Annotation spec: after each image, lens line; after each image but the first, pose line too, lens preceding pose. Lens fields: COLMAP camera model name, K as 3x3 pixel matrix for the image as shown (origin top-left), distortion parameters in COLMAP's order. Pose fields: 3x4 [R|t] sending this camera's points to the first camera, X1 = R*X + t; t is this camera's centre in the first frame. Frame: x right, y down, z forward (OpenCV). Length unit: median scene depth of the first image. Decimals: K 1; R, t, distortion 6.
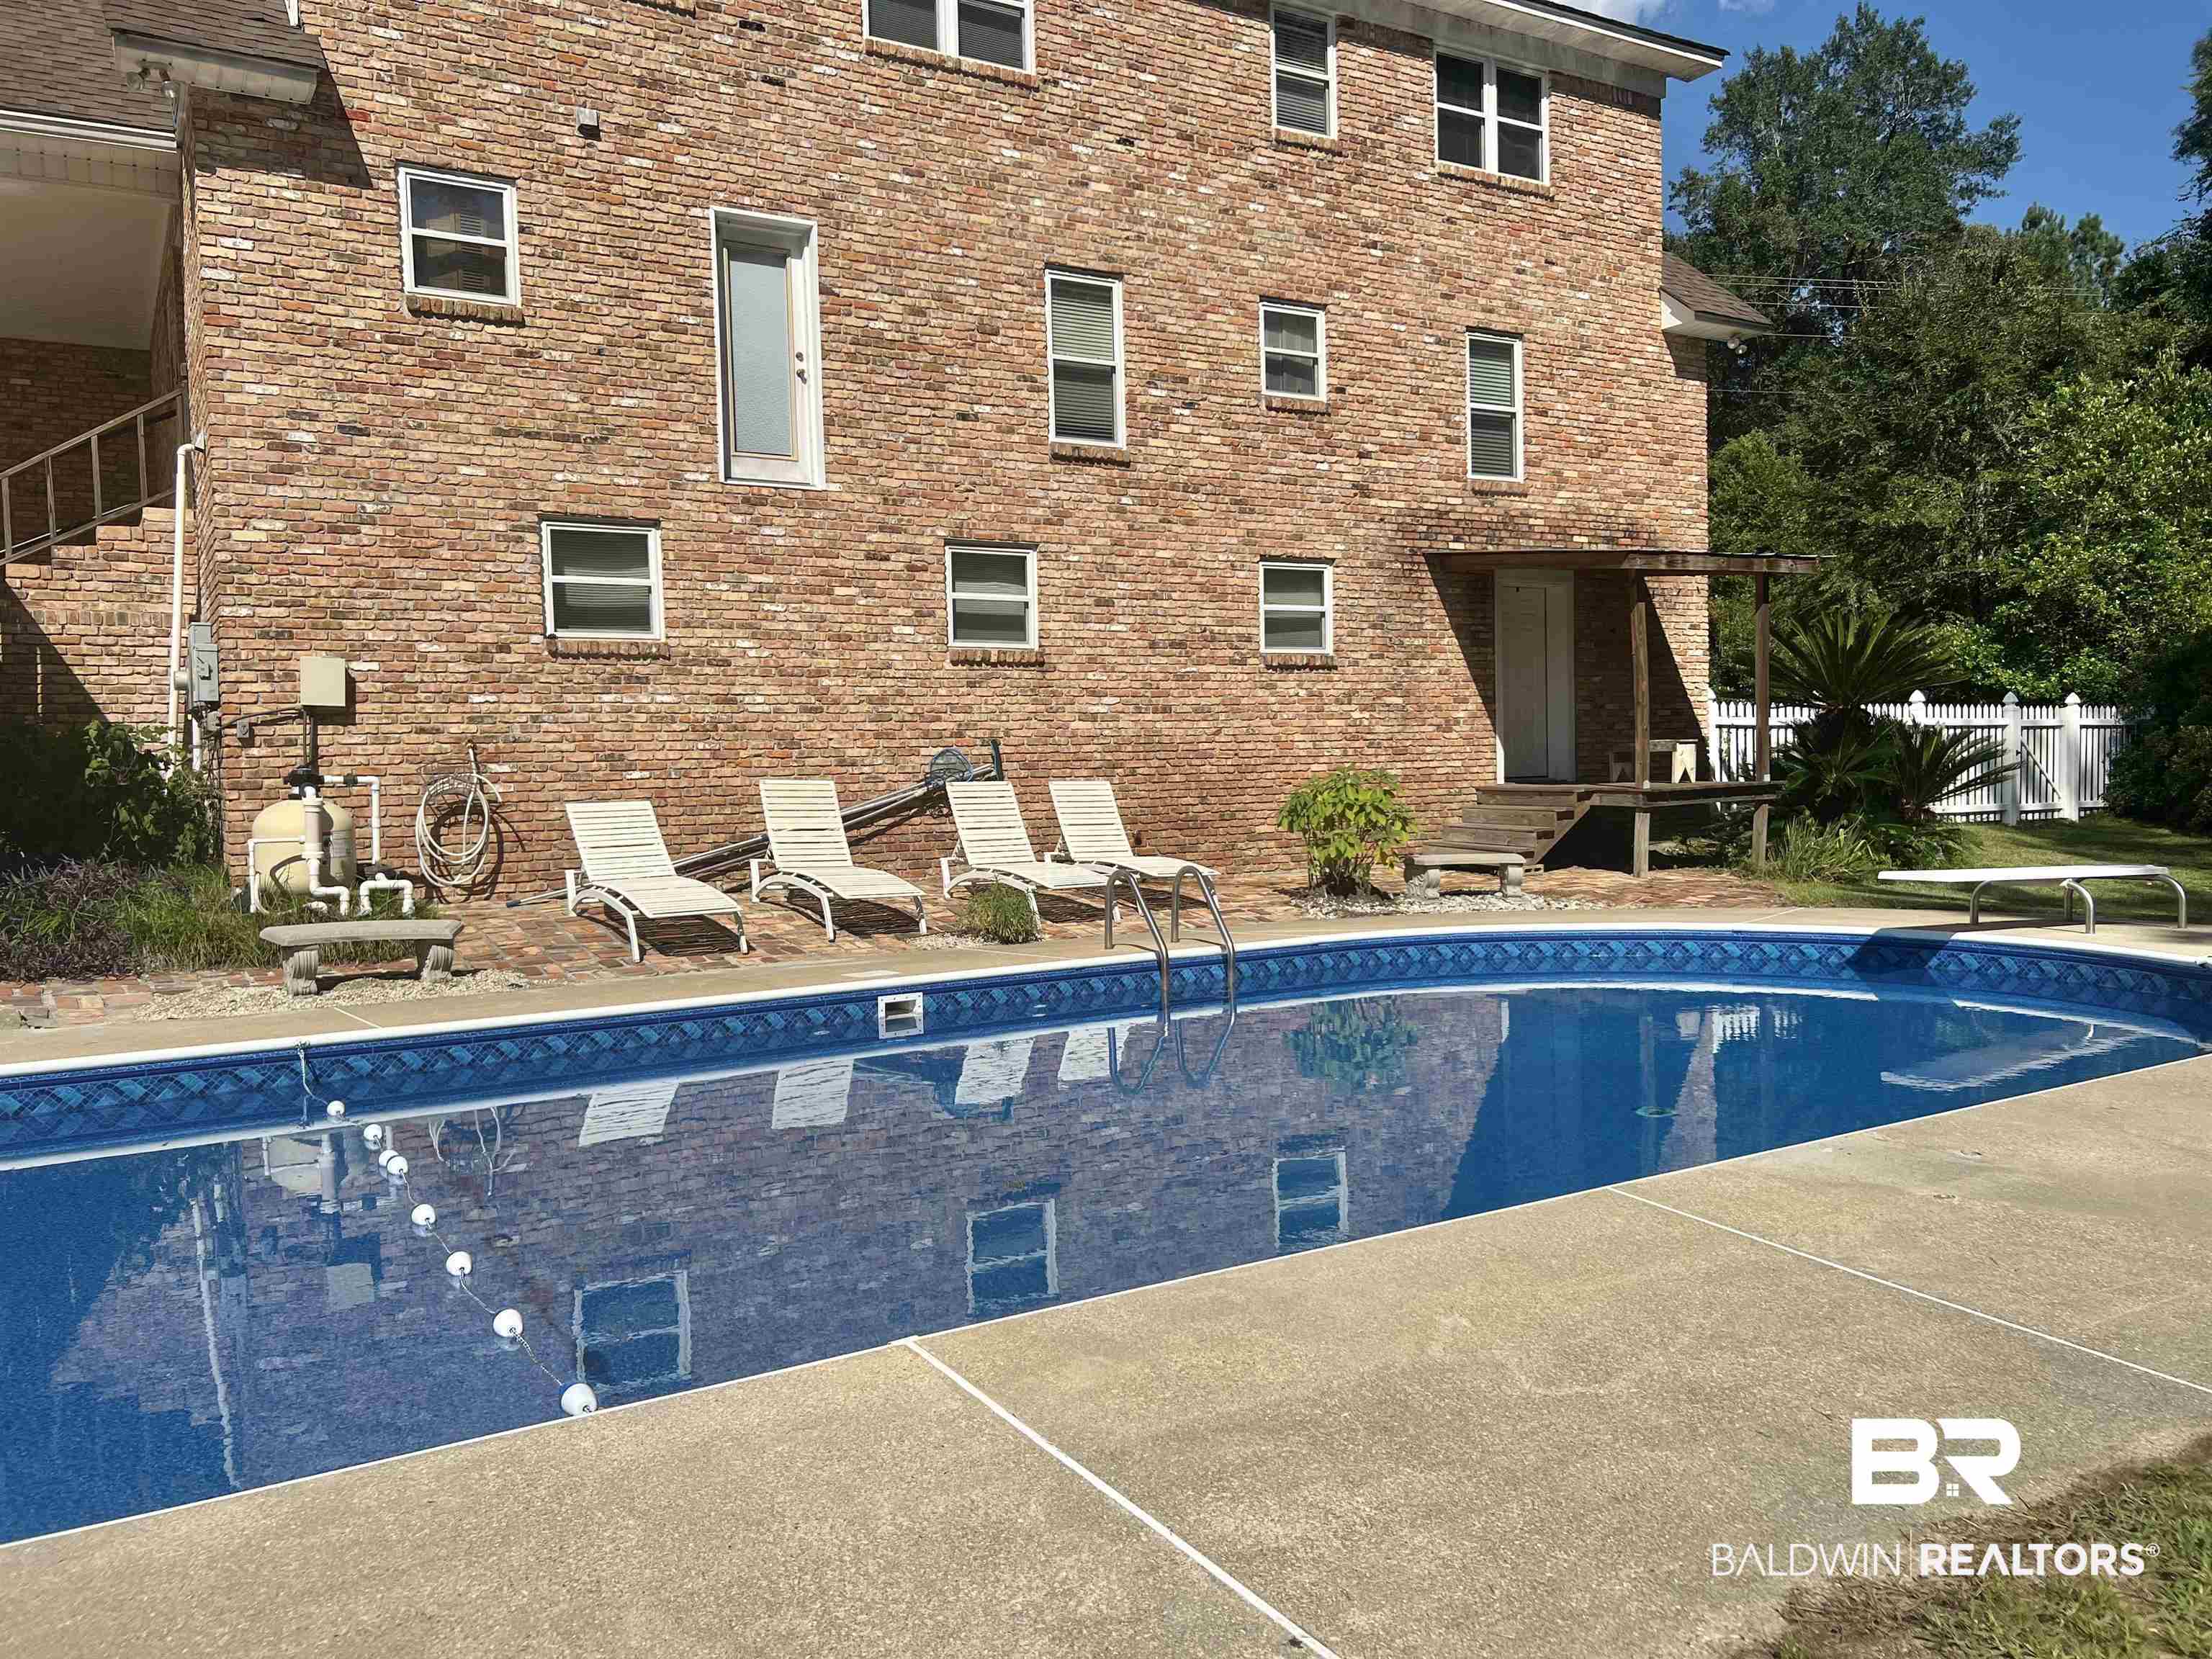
lens RADIAL K [[1666.9, 0, 1097.1], [0, 1666.9, 829.5], [0, 0, 1]] dist [0.050420, -0.053076]
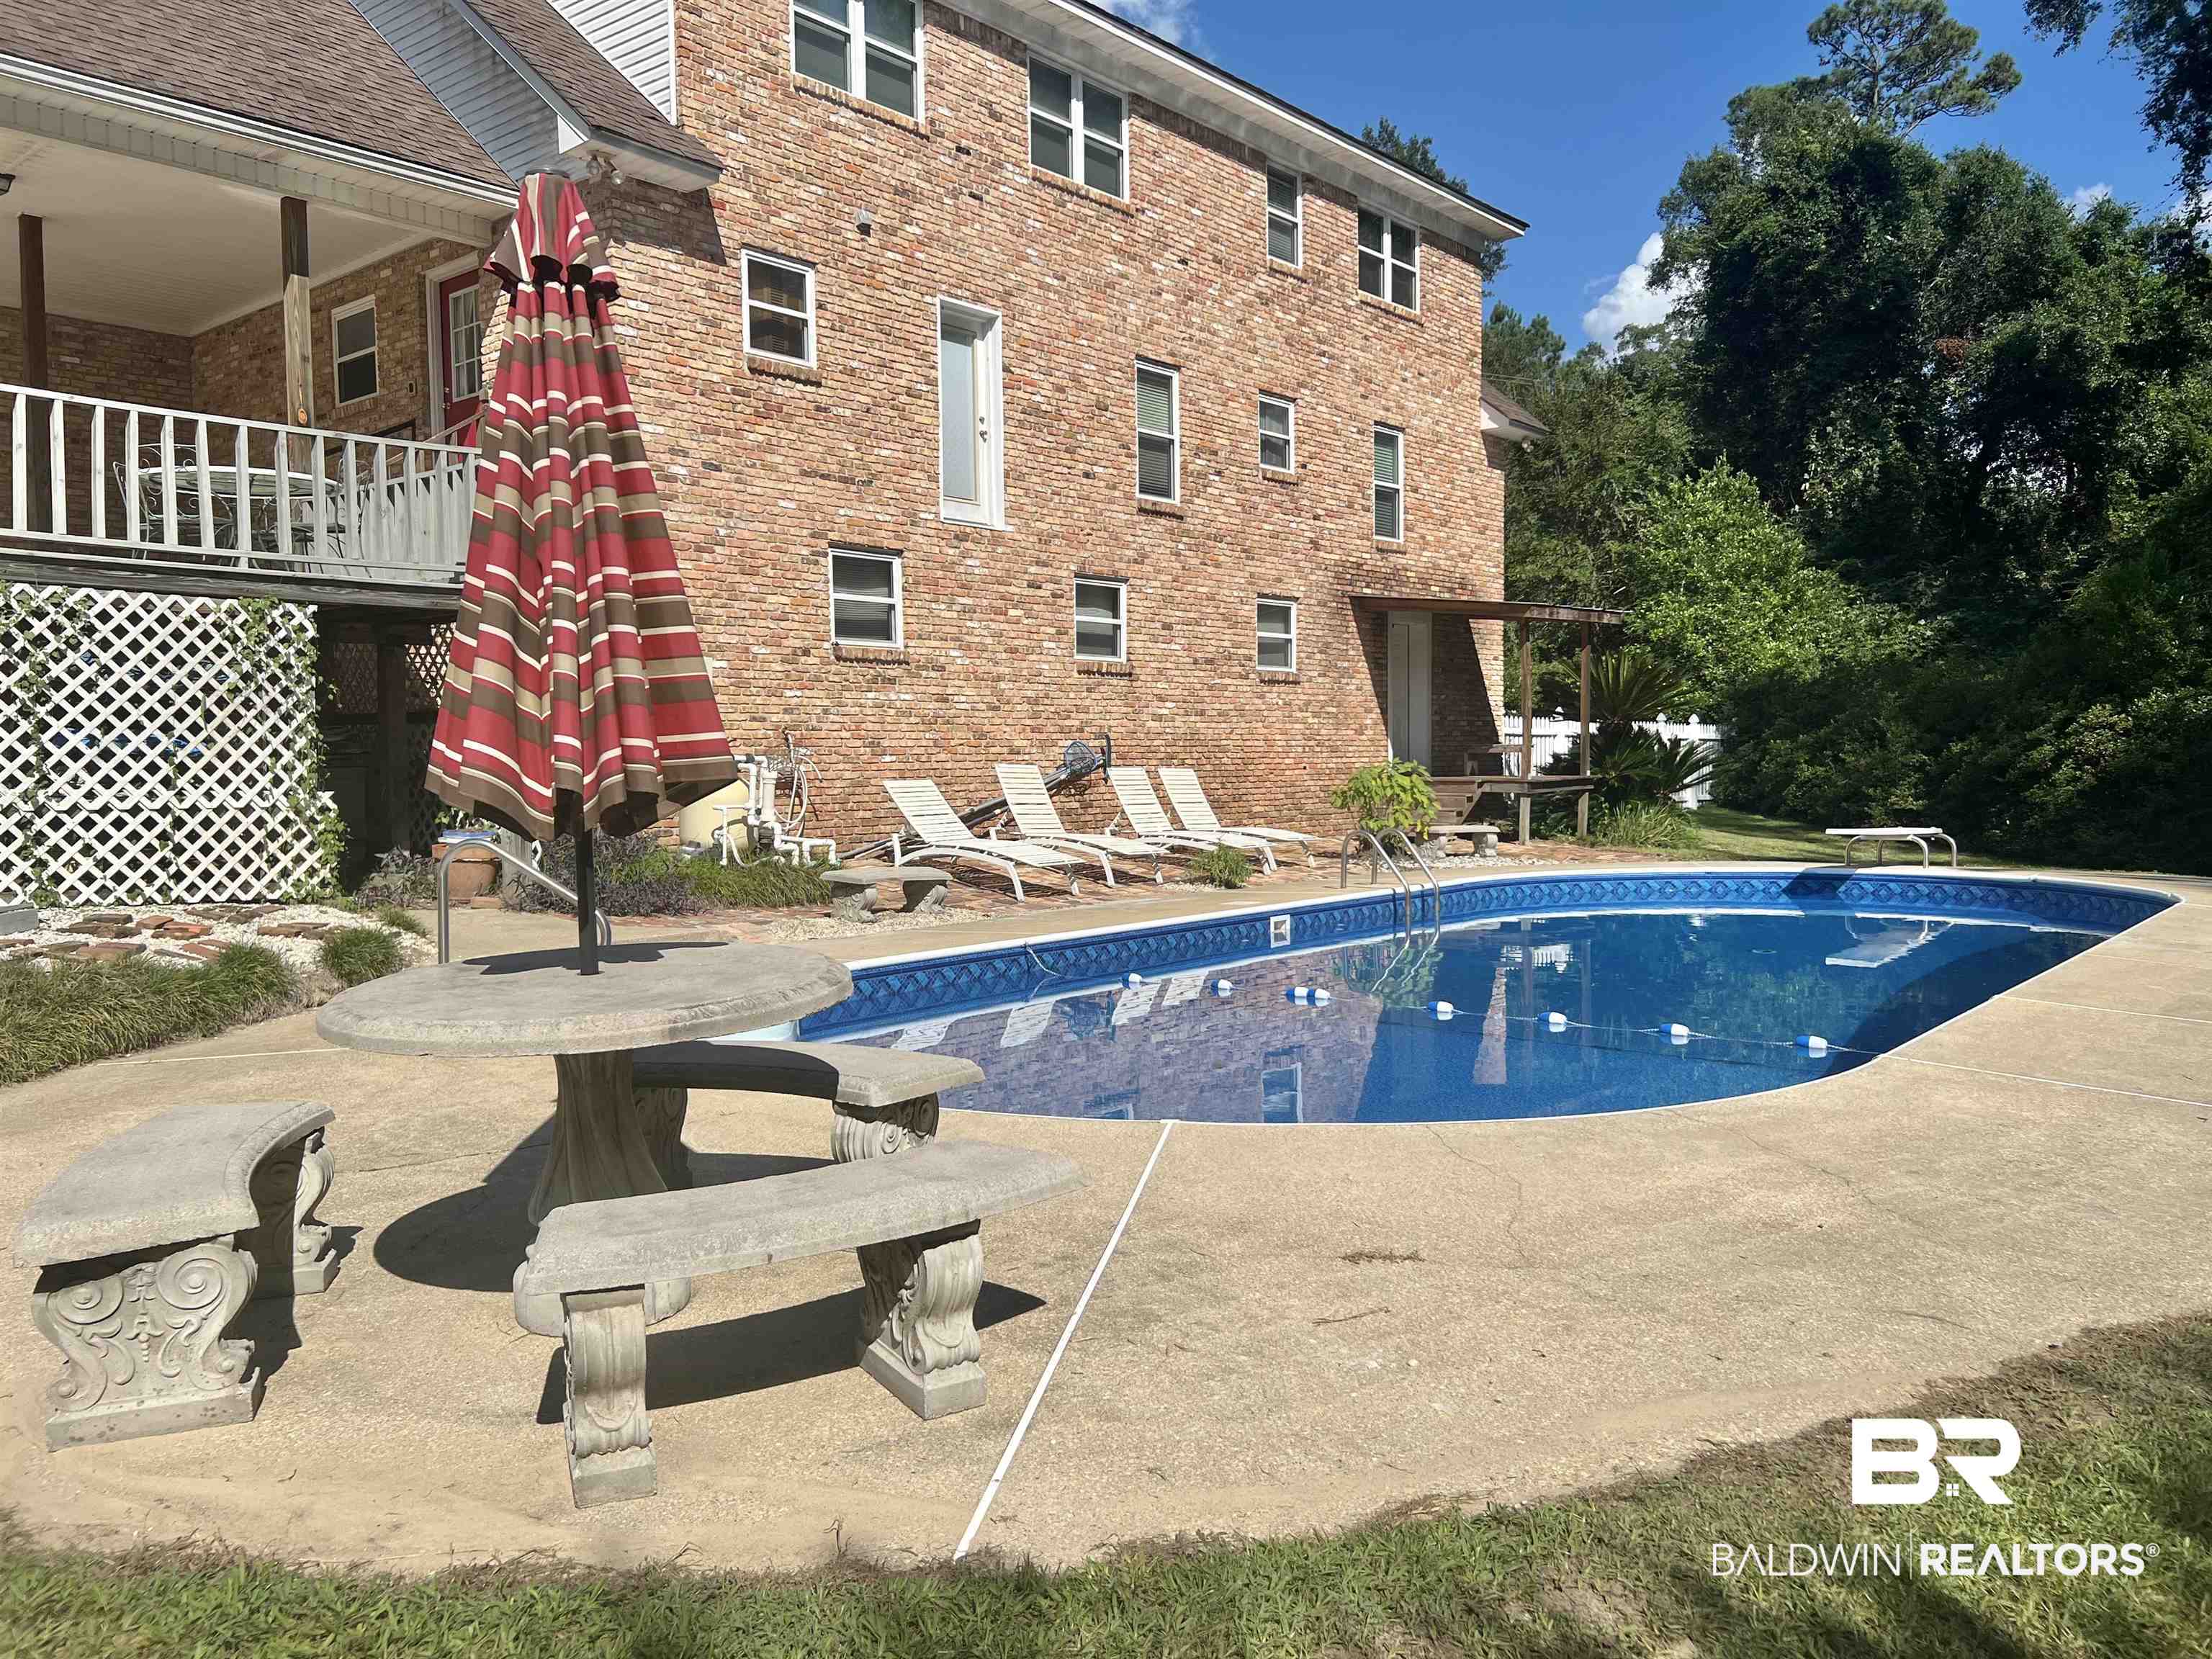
lens RADIAL K [[1666.9, 0, 1104.2], [0, 1666.9, 835.5], [0, 0, 1]] dist [0.050420, -0.053076]
pose [[0.947405, -0.001101, 0.320034, -0.404714], [0.000431, 0.999998, 0.002166, 0.016386], [-0.320035, -0.001915, 0.947404, -0.158481]]
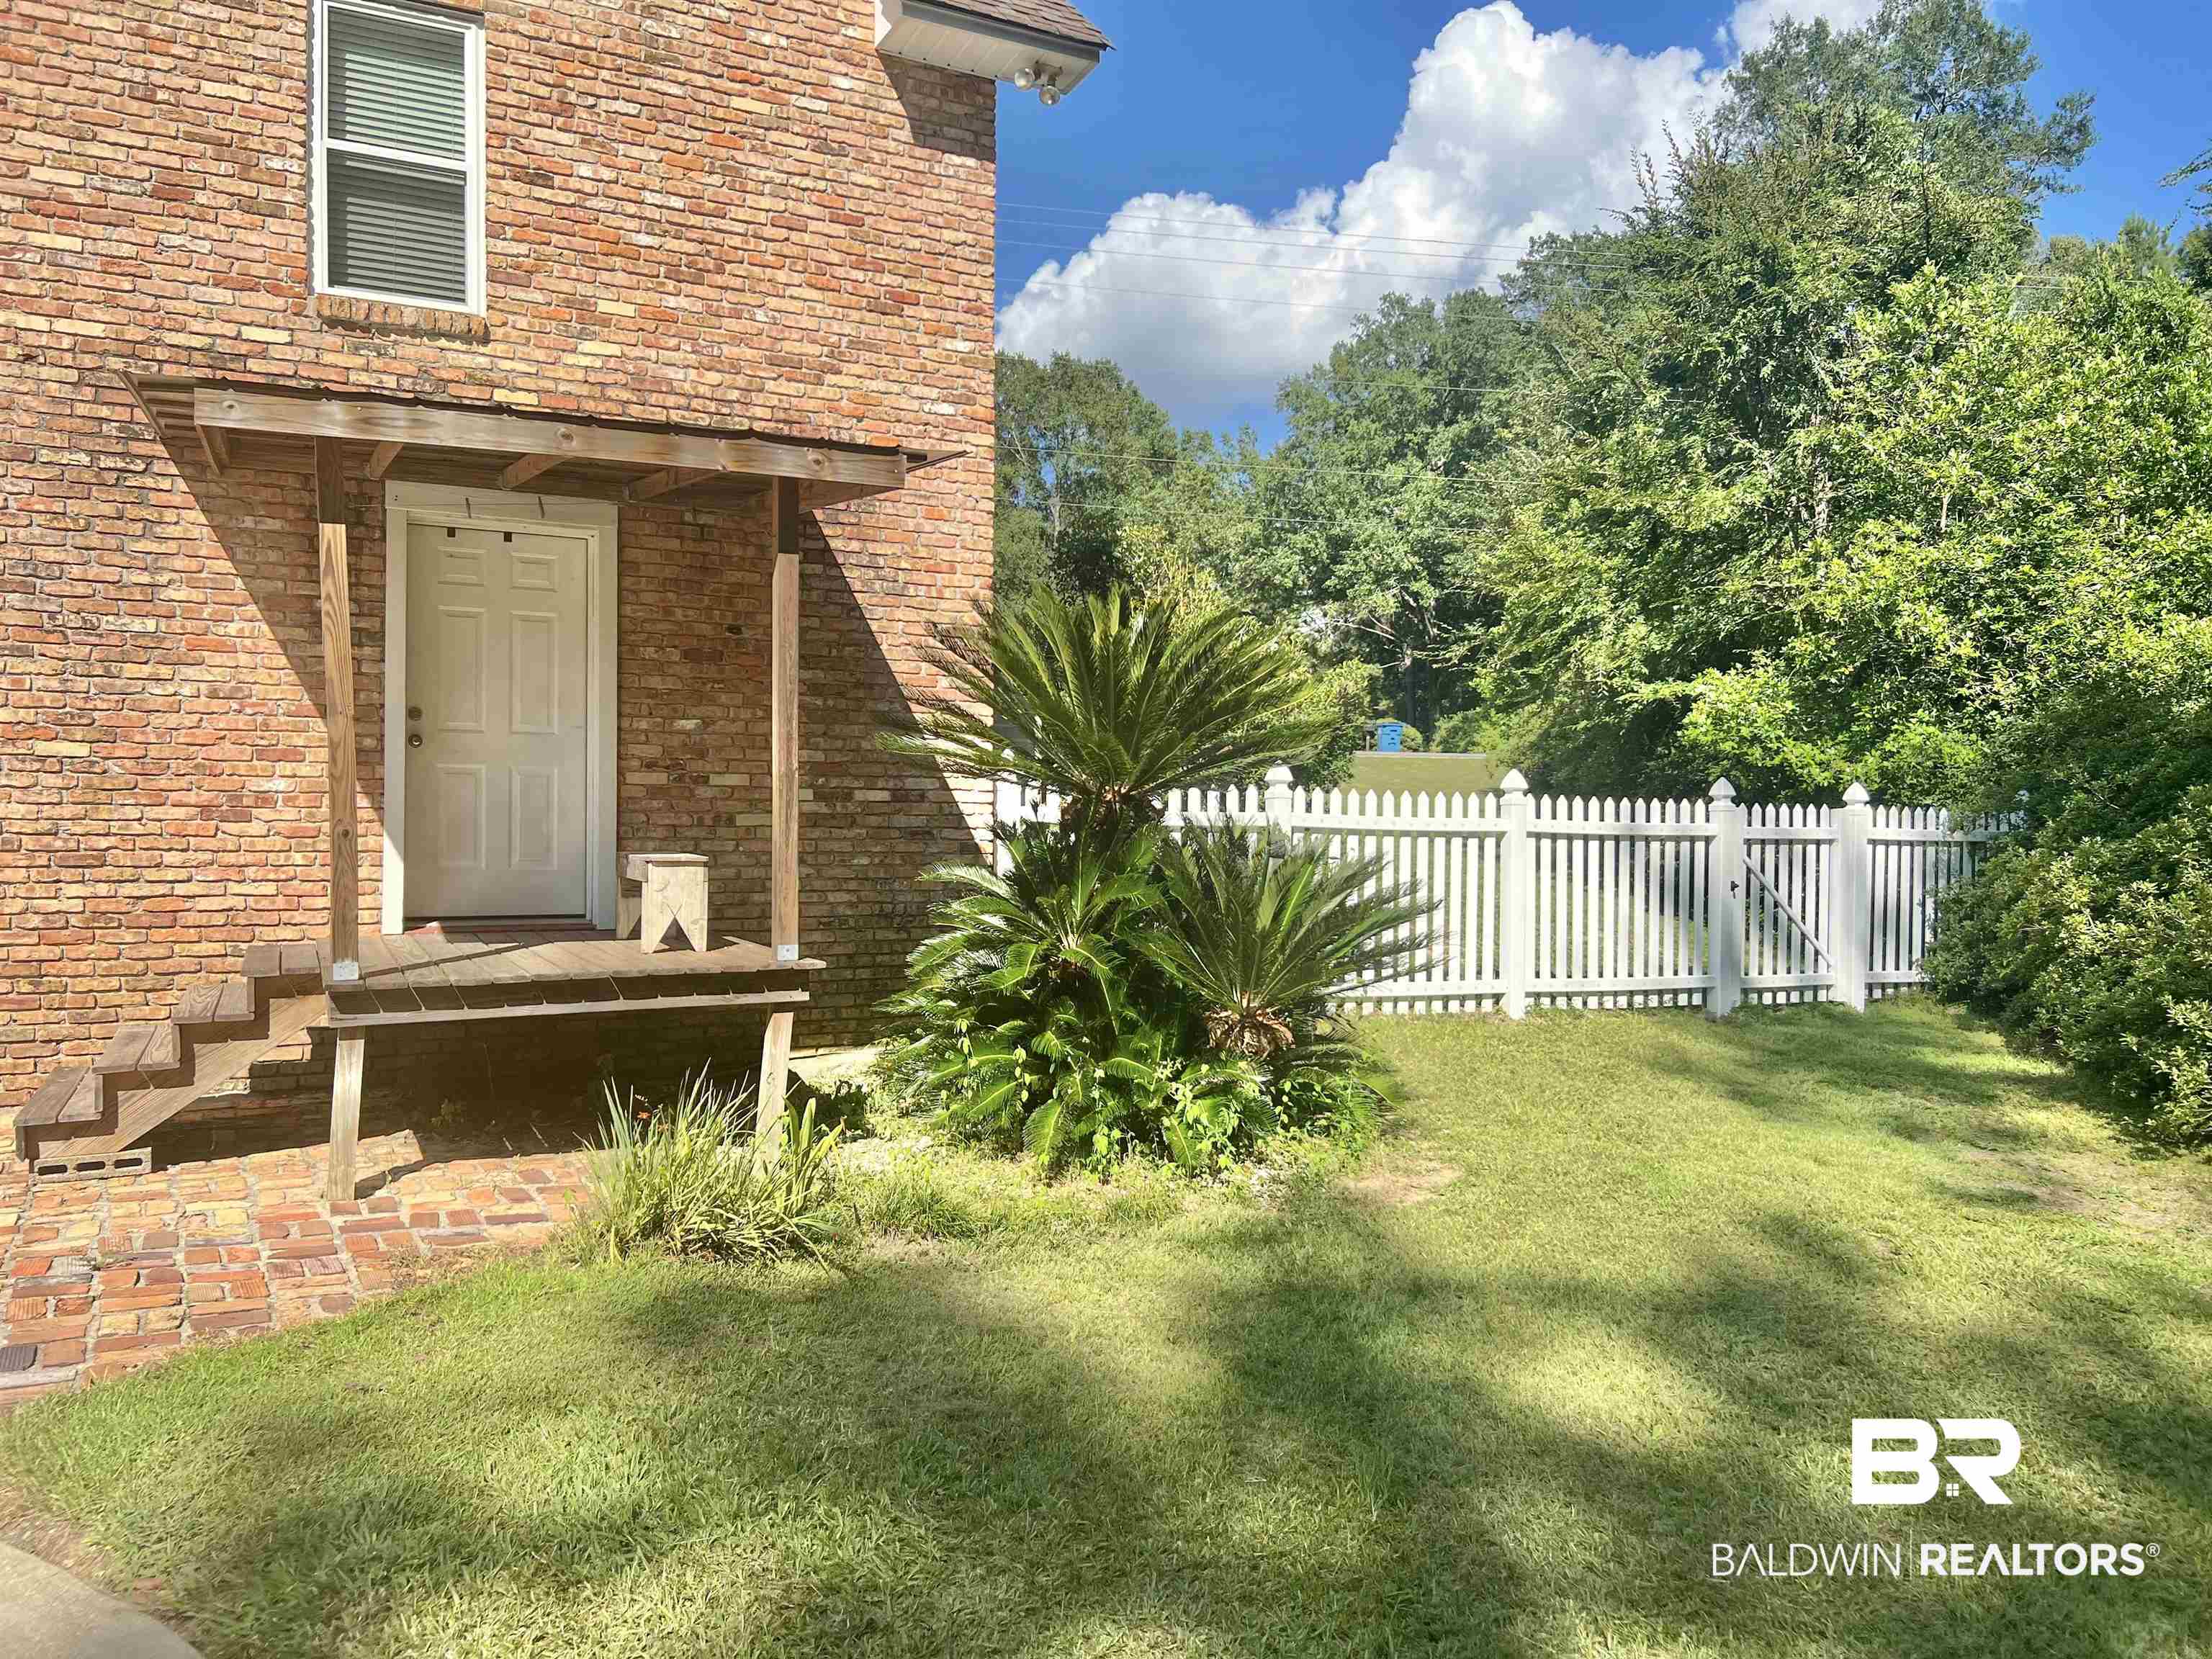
lens RADIAL K [[1666.9, 0, 1098.0], [0, 1666.9, 805.4], [0, 0, 1]] dist [0.050420, -0.053076]
pose [[0.996469, 0.035406, -0.076128, 0.510543], [-0.038865, 0.998256, -0.044445, -0.053444], [0.074421, 0.047247, 0.996107, 0.571751]]
